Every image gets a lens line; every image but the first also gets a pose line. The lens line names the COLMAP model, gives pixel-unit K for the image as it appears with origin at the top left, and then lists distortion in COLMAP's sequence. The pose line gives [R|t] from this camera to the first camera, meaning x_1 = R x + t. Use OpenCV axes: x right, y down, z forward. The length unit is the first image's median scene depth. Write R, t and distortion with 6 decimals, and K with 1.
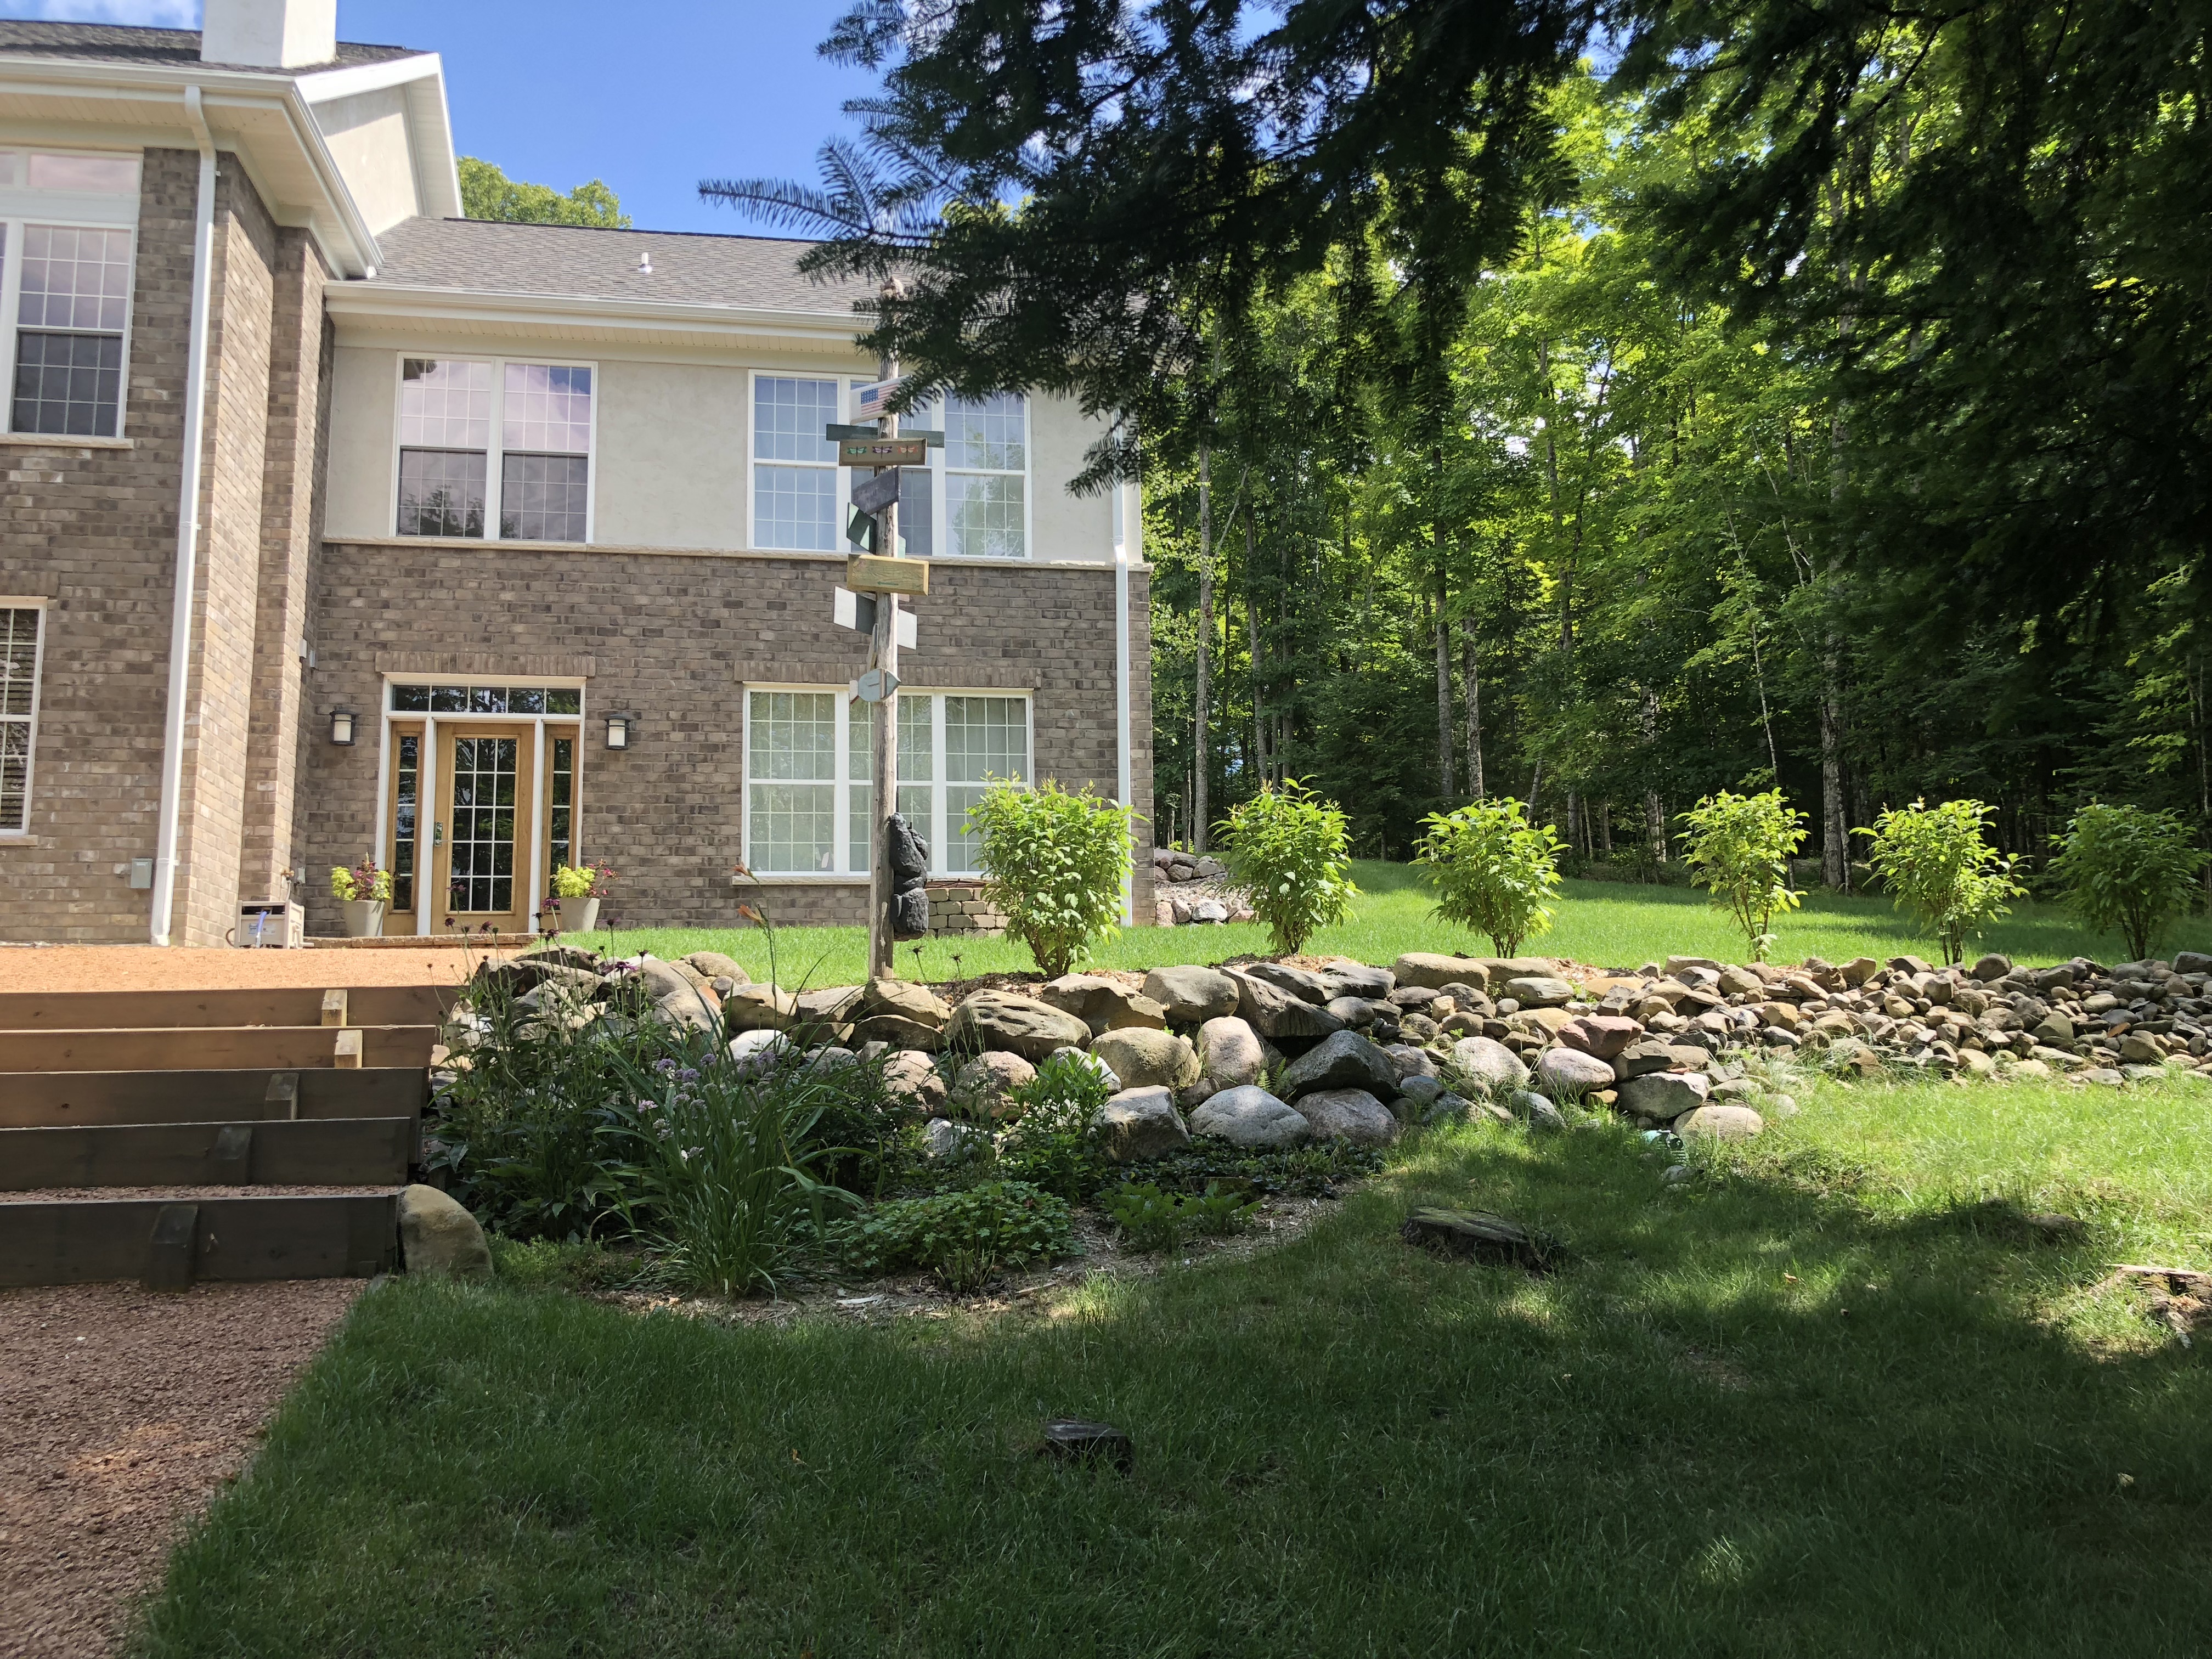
lens RADIAL K [[1812.8, 0, 1138.4], [0, 1812.8, 820.5], [0, 0, 1]] dist [0.001922, 0.011000]
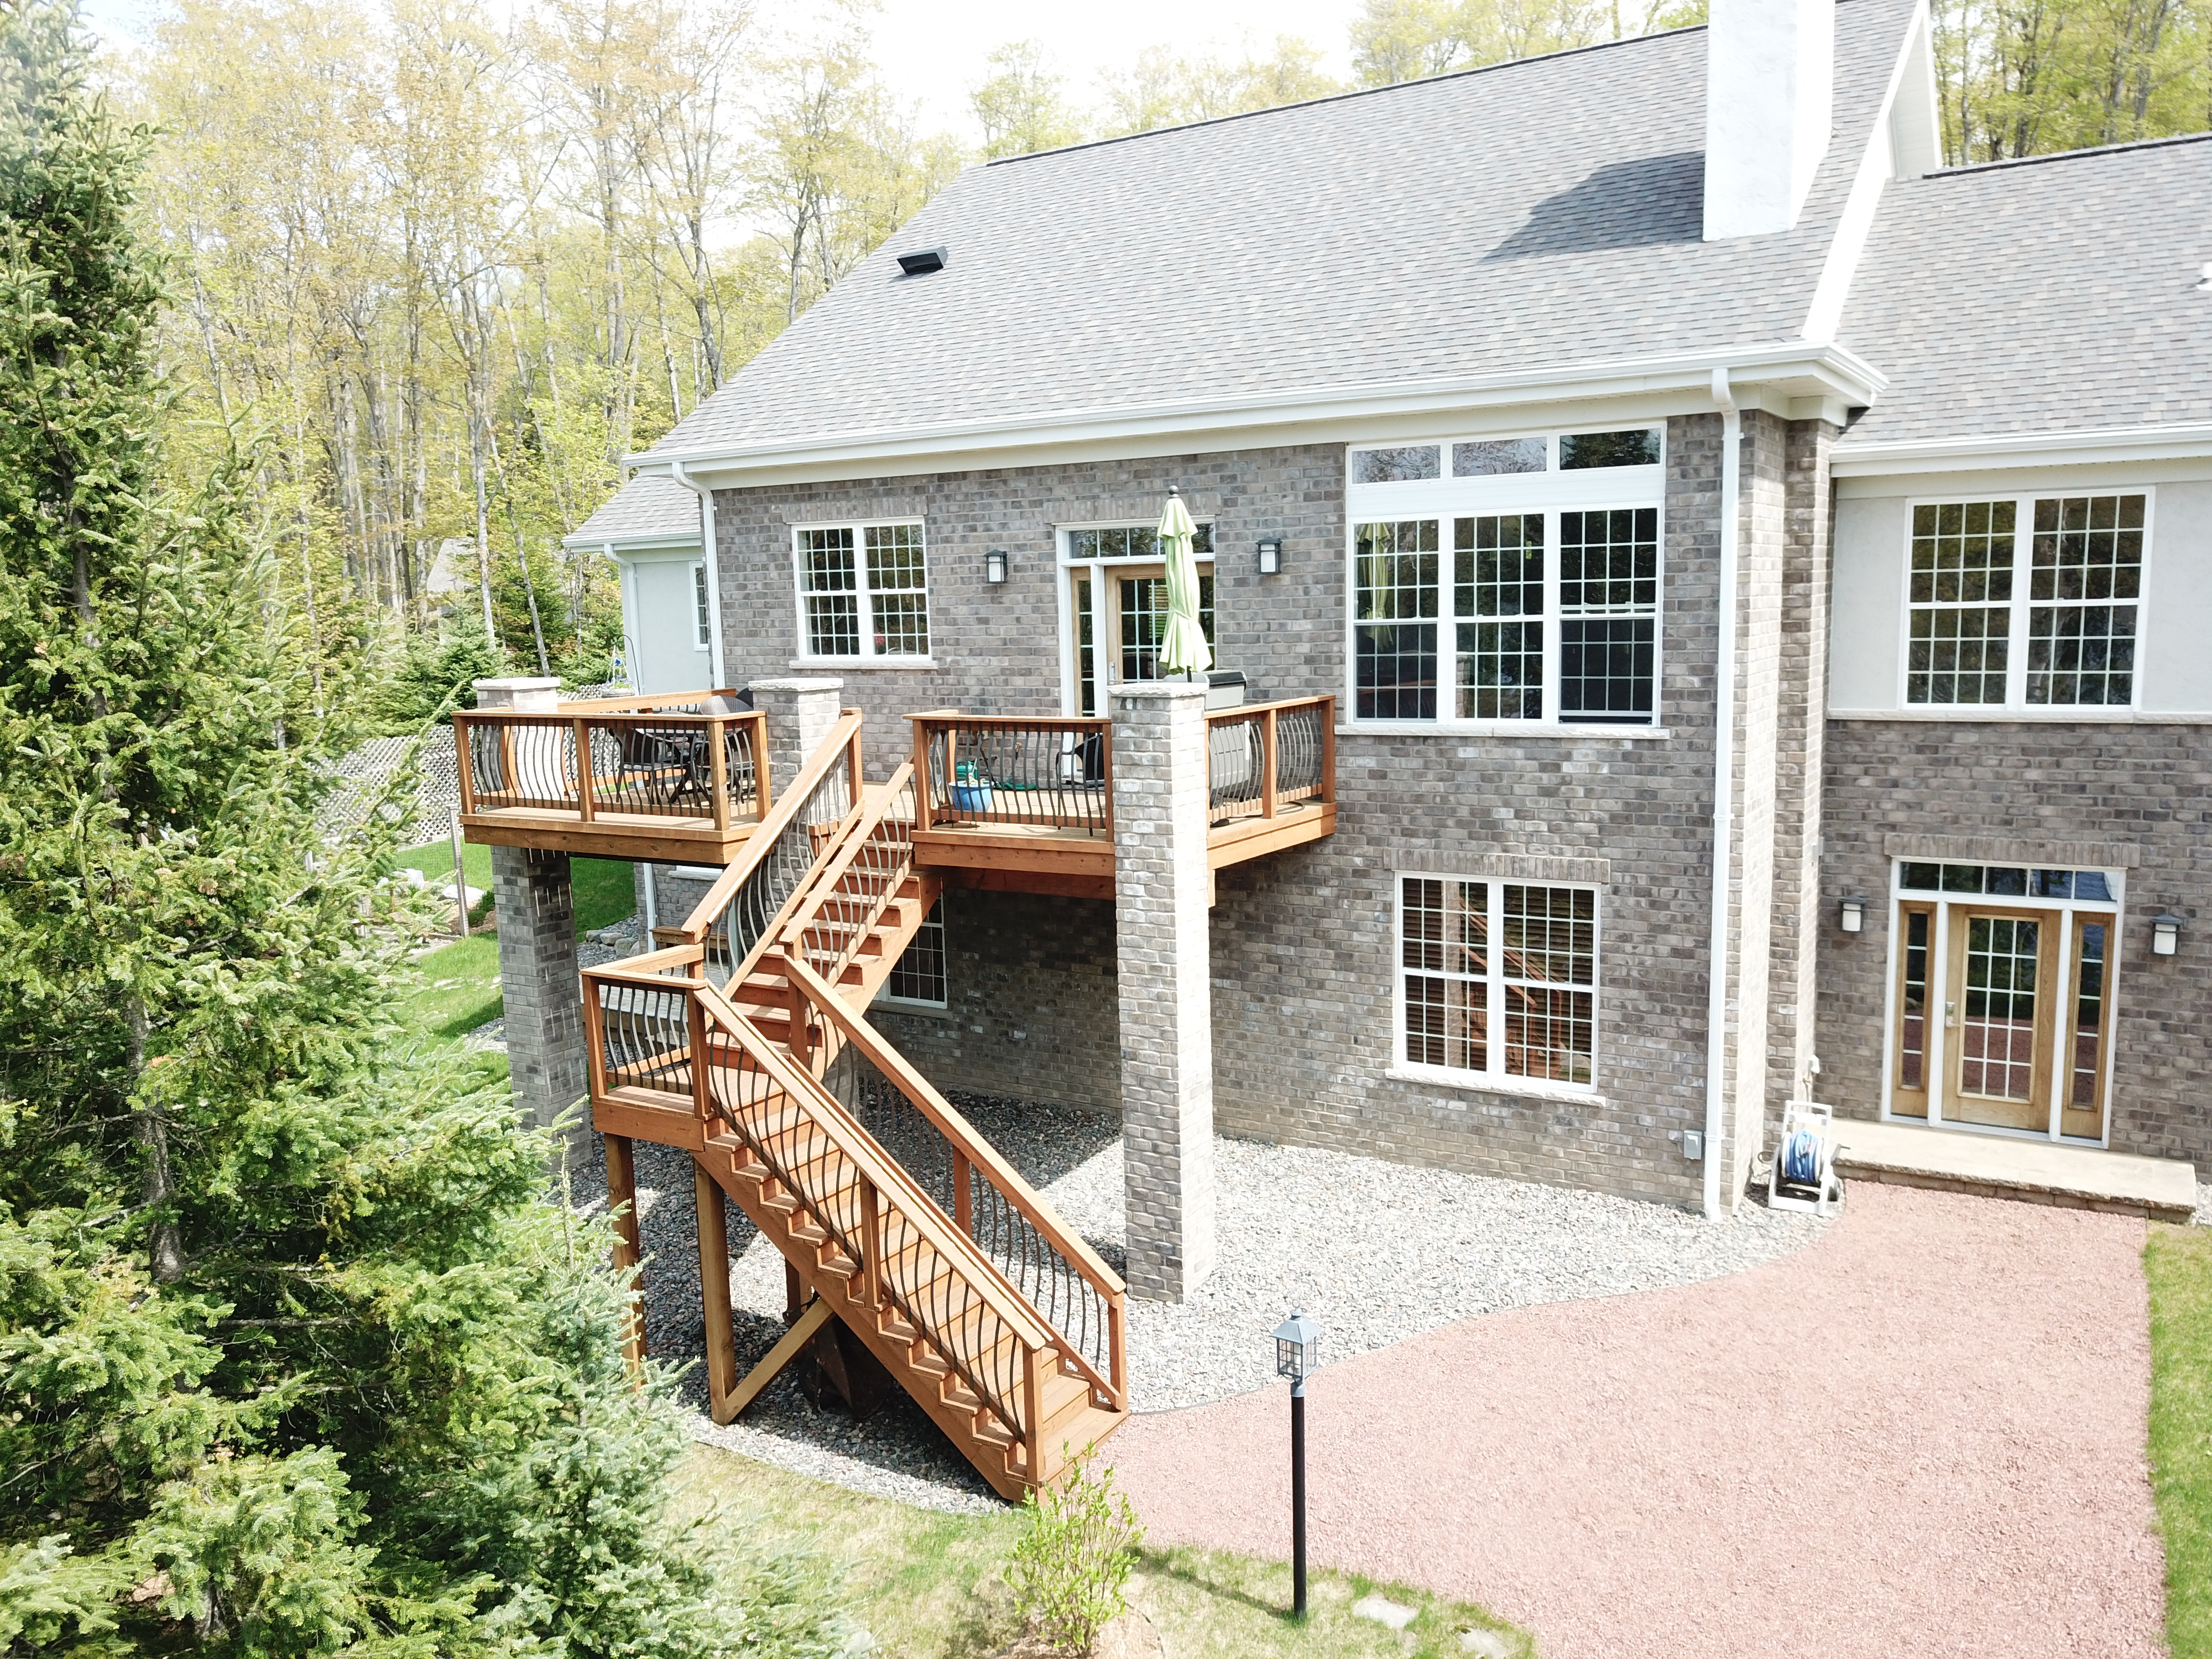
lens RADIAL K [[1692.2, 0, 1101.5], [0, 1692.2, 863.9], [0, 0, 1]] dist [0.014051, -0.013745]
pose [[0.738128, 0.102978, -0.666755, -0.128777], [0.119649, 0.952636, 0.279588, -0.407566], [0.663966, -0.286148, 0.690846, 0.089019]]
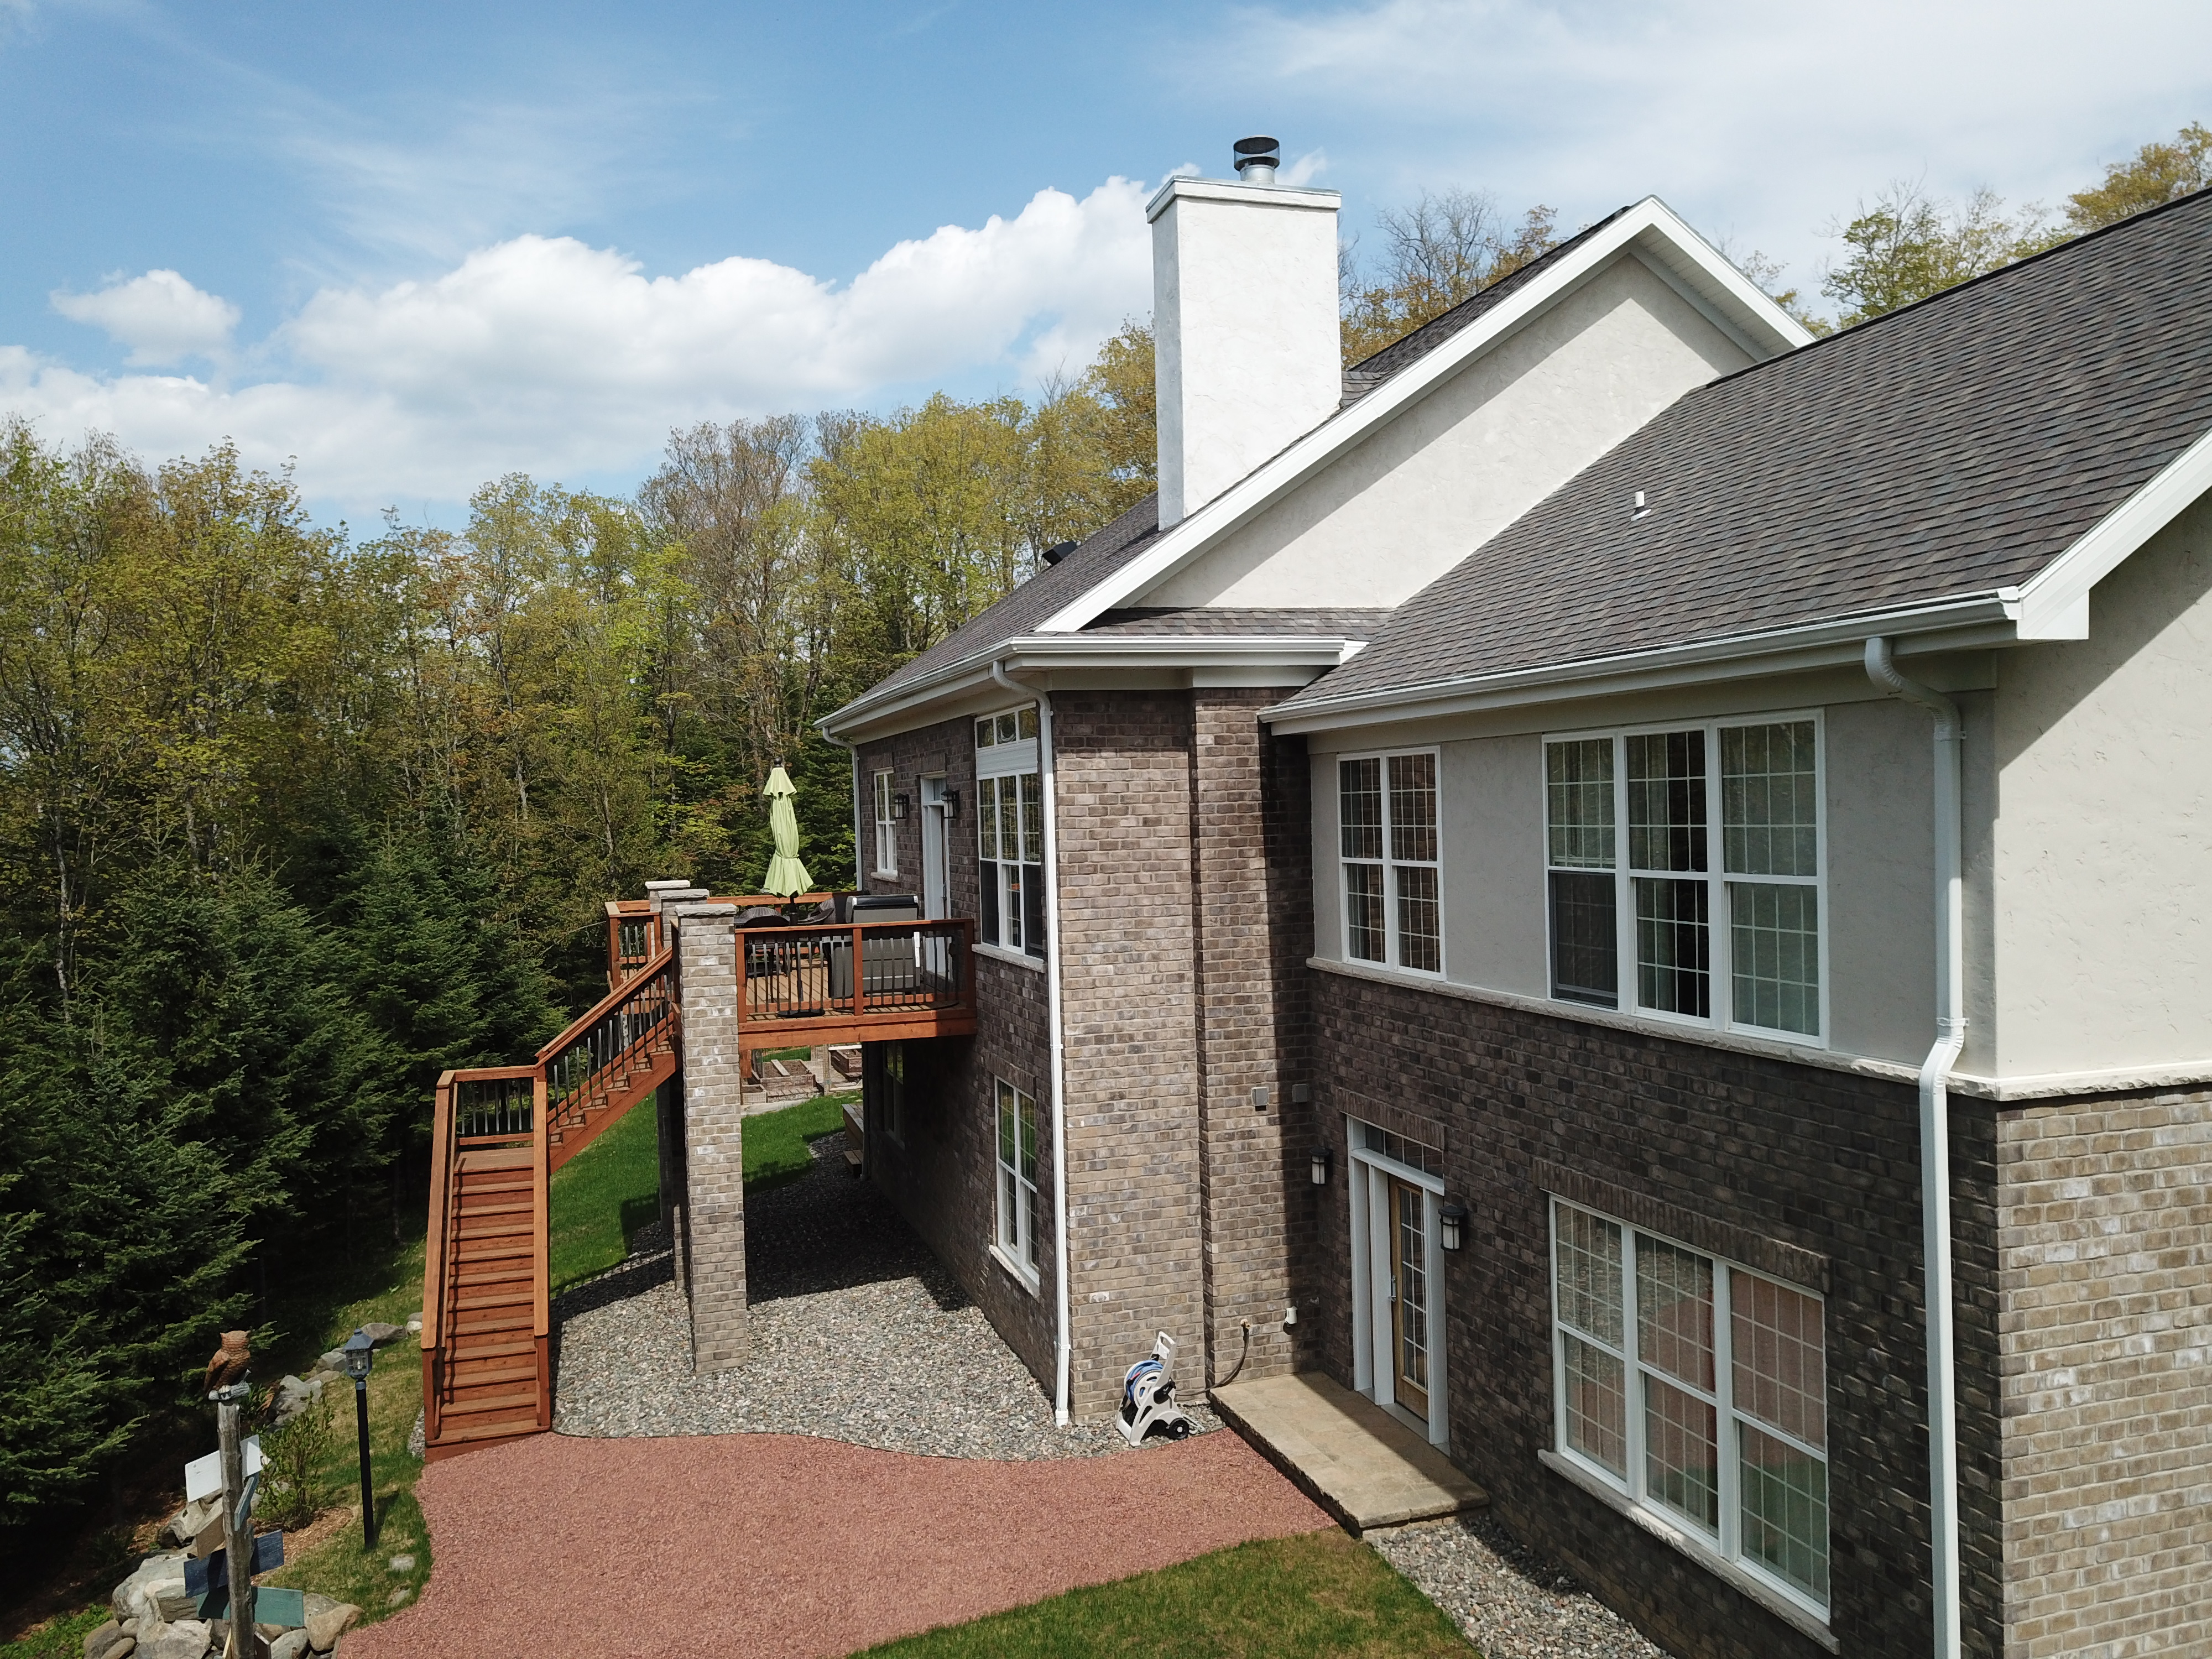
lens RADIAL K [[1692.2, 0, 1101.5], [0, 1692.2, 863.9], [0, 0, 1]] dist [0.014051, -0.013745]
pose [[0.112892, 0.048688, -0.992414, 0.479655], [0.184663, 0.980369, 0.069104, -0.313606], [0.976296, -0.191064, 0.101685, 0.857750]]
